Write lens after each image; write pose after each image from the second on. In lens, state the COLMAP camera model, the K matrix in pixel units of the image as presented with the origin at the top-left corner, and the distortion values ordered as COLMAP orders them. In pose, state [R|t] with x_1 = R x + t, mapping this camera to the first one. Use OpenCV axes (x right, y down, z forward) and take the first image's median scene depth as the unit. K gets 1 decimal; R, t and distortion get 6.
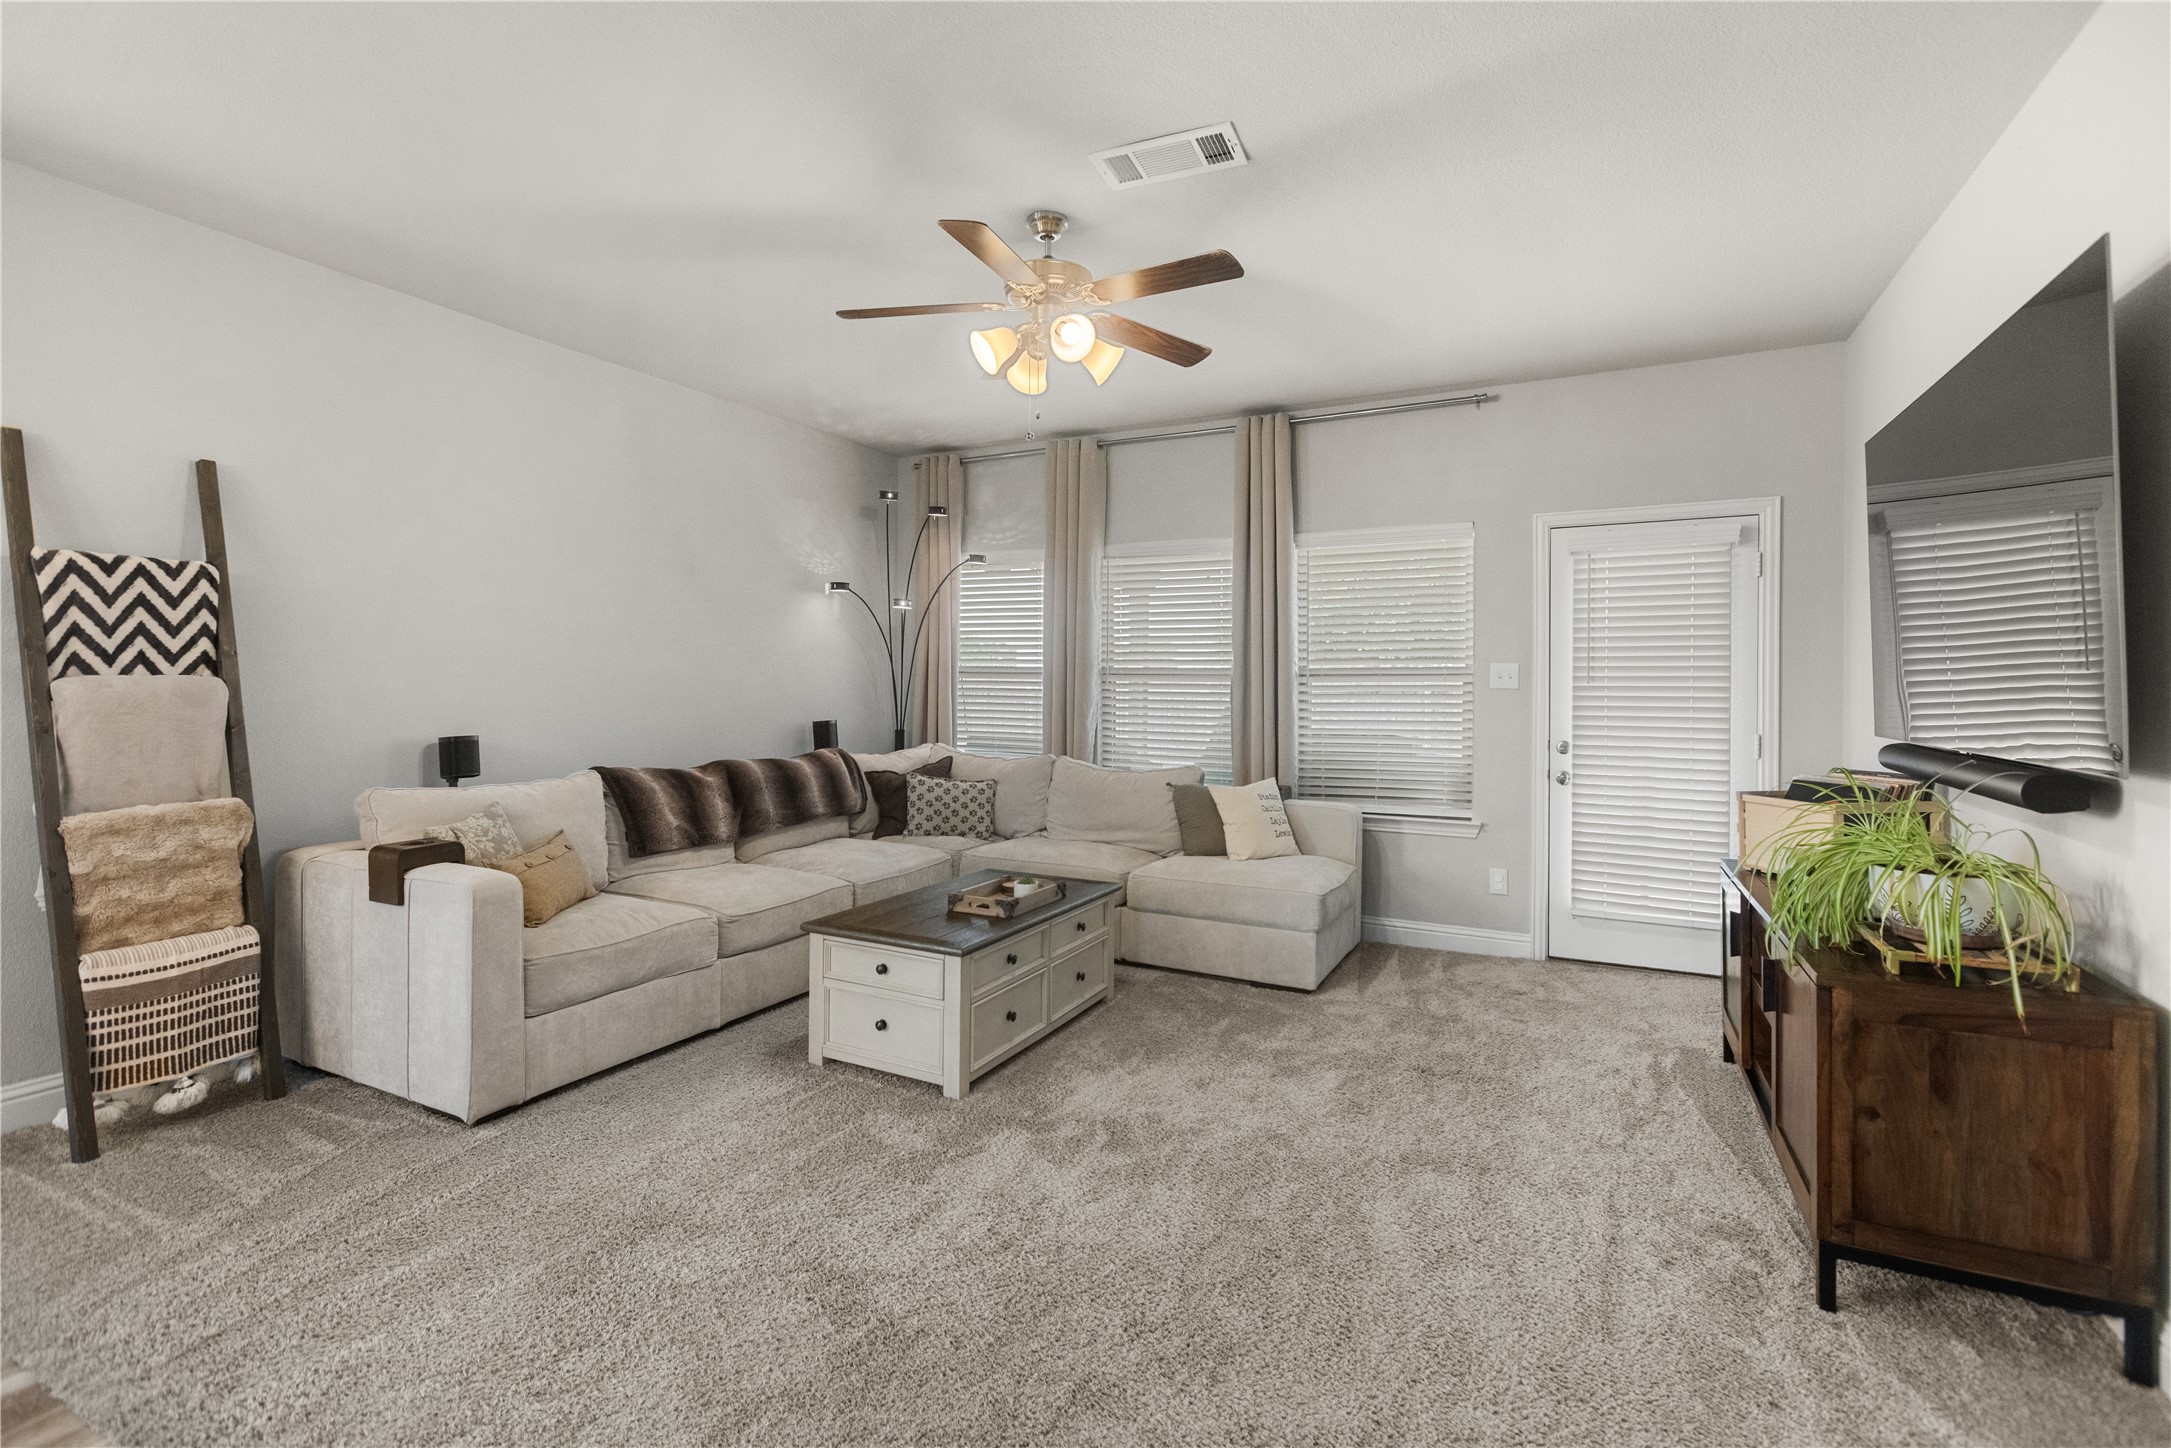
lens RADIAL K [[989.1, 0, 1068.6], [0, 989.1, 692.3], [0, 0, 1]] dist [0.001386, 0.000583]
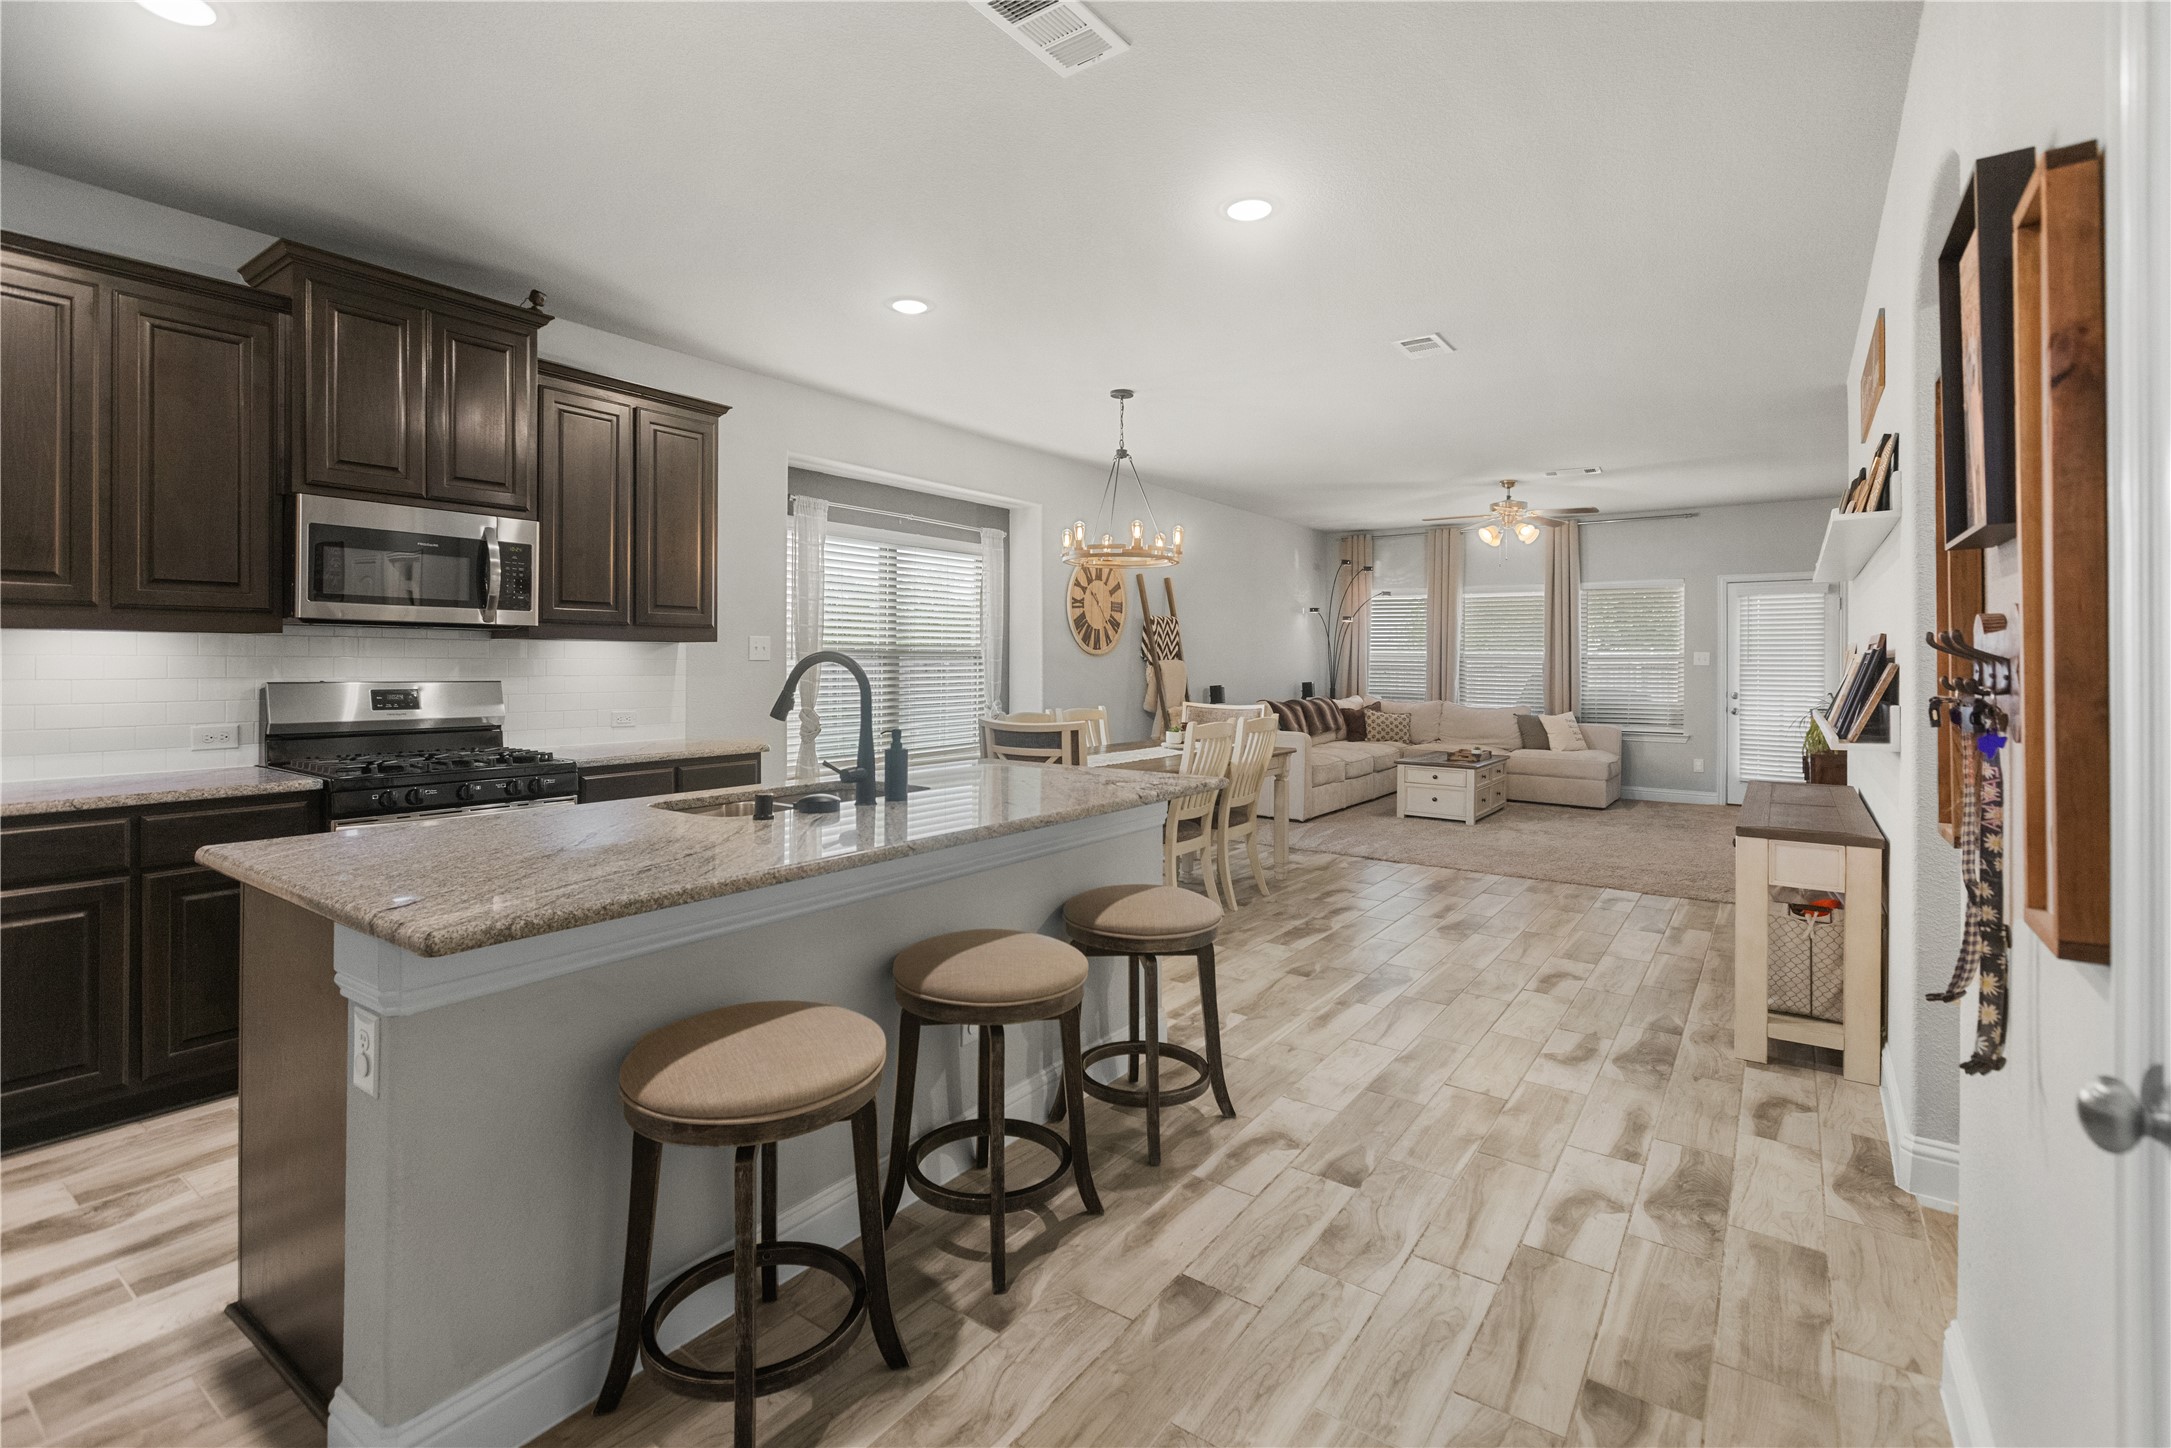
lens RADIAL K [[989.1, 0, 1071.8], [0, 989.1, 670.1], [0, 0, 1]] dist [0.001386, 0.000583]
pose [[0.989750, 0.000466, -0.142807, -0.506743], [-0.000456, 1.000000, 0.000107, 0.006561], [0.142807, -0.000041, 0.989751, -1.100781]]
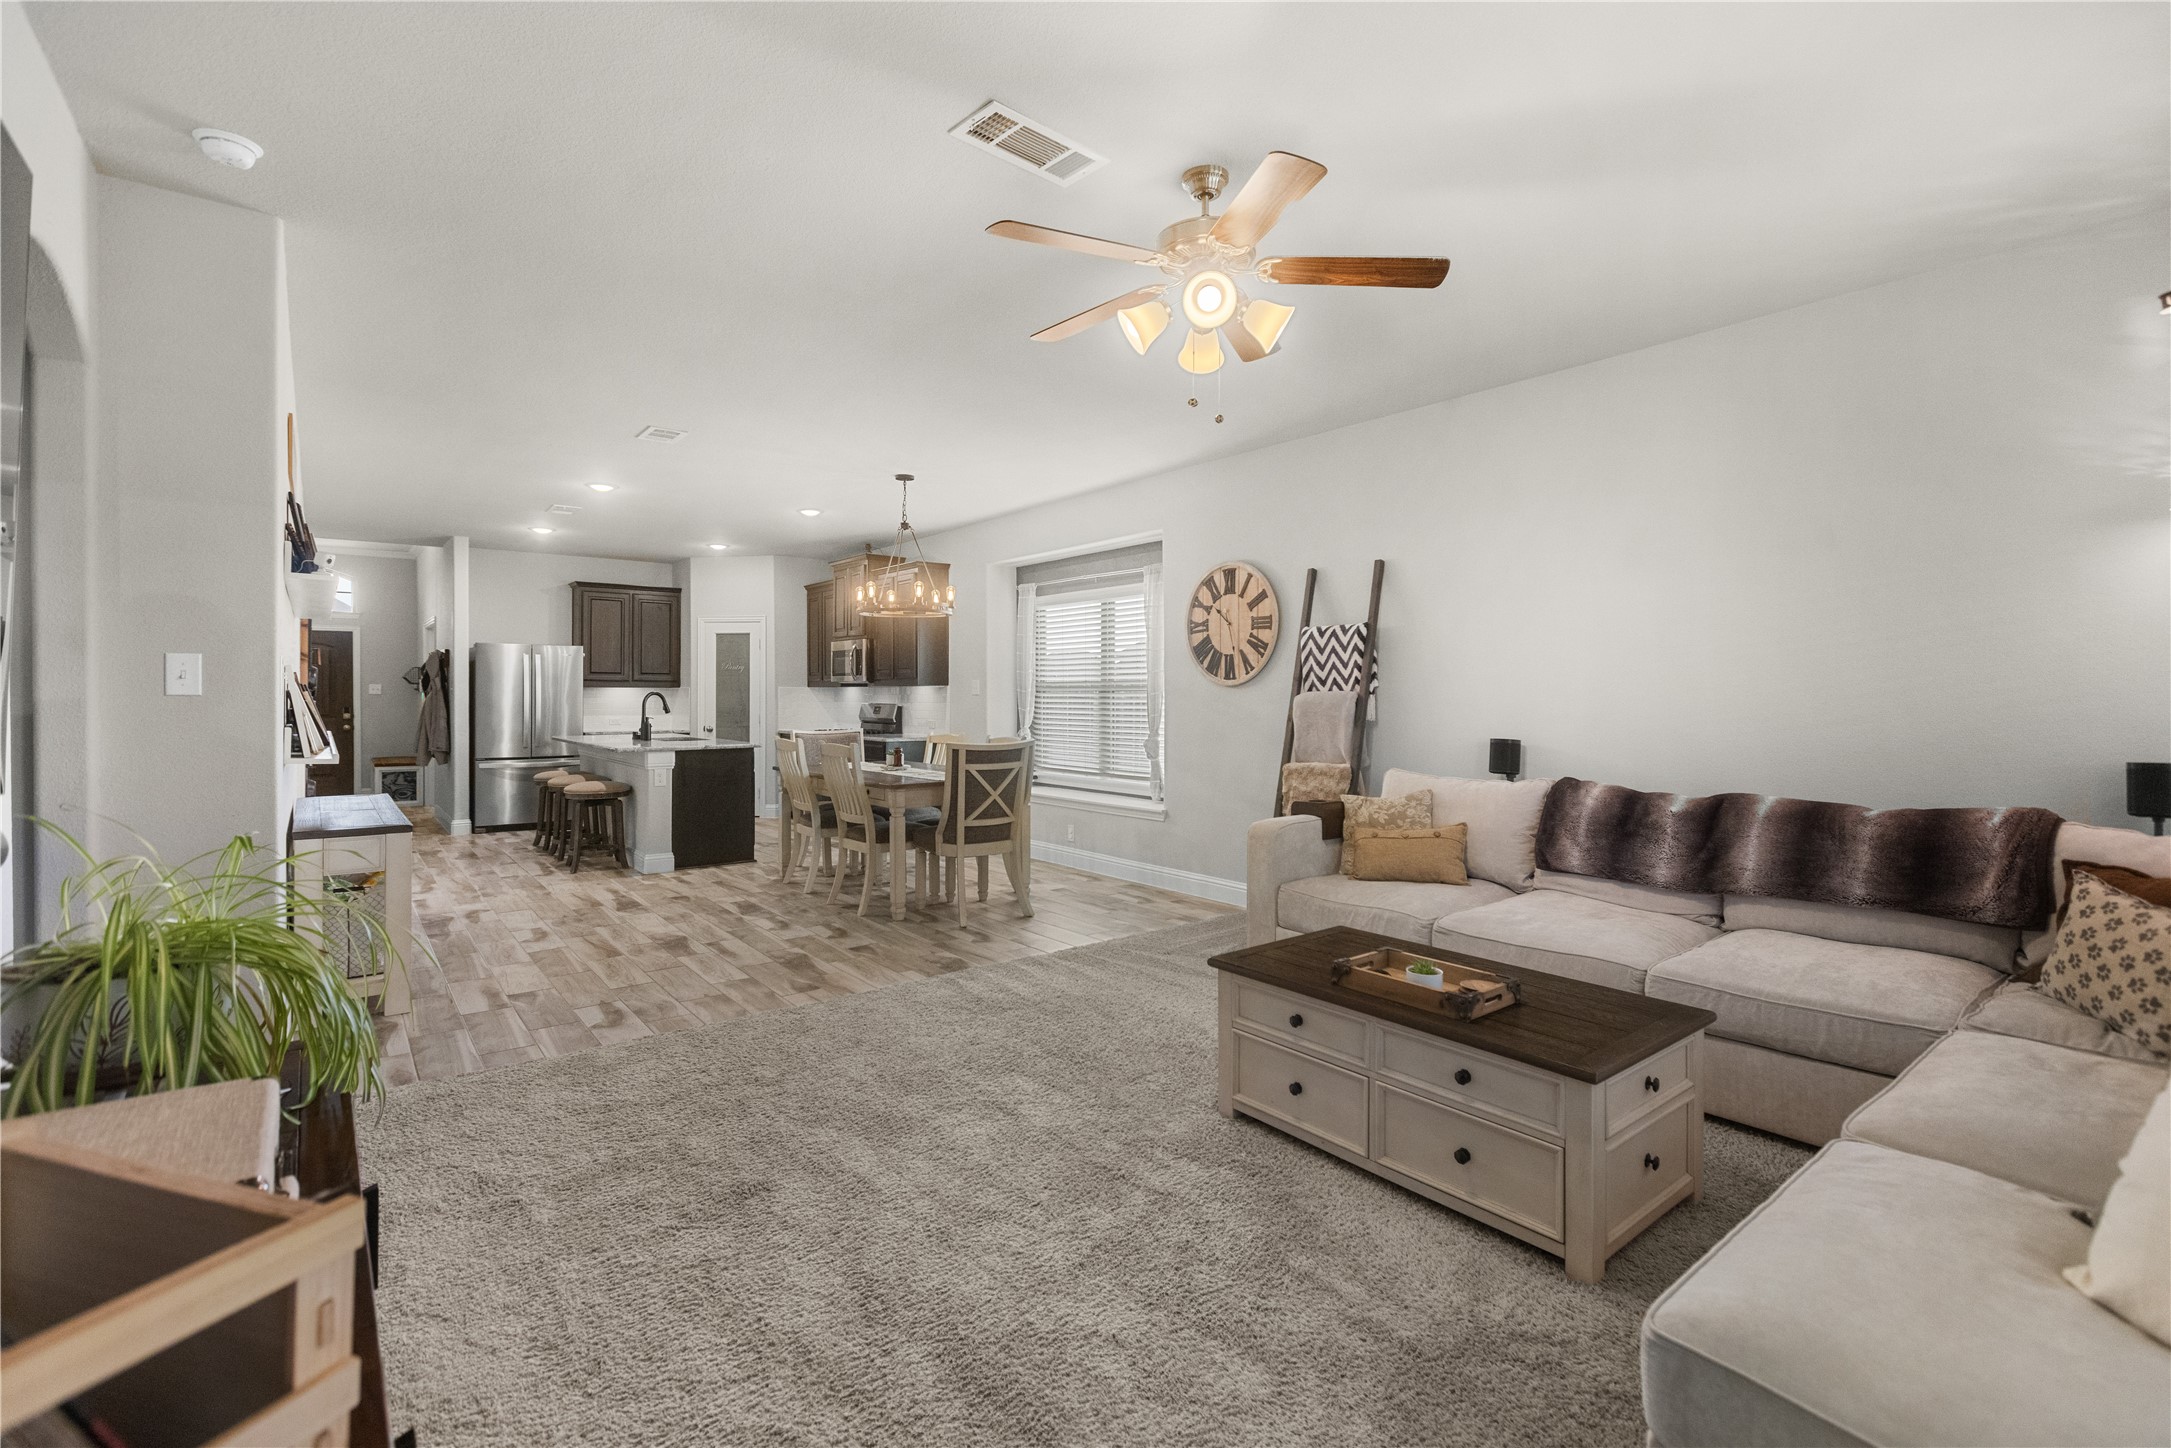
lens RADIAL K [[989.1, 0, 1097.7], [0, 989.1, 702.7], [0, 0, 1]] dist [0.001386, 0.000583]
pose [[-0.408655, -0.000551, -0.912689, 0.550807], [-0.011298, 0.999926, 0.004455, 0.000094], [0.912619, 0.012132, -0.408631, 0.844571]]
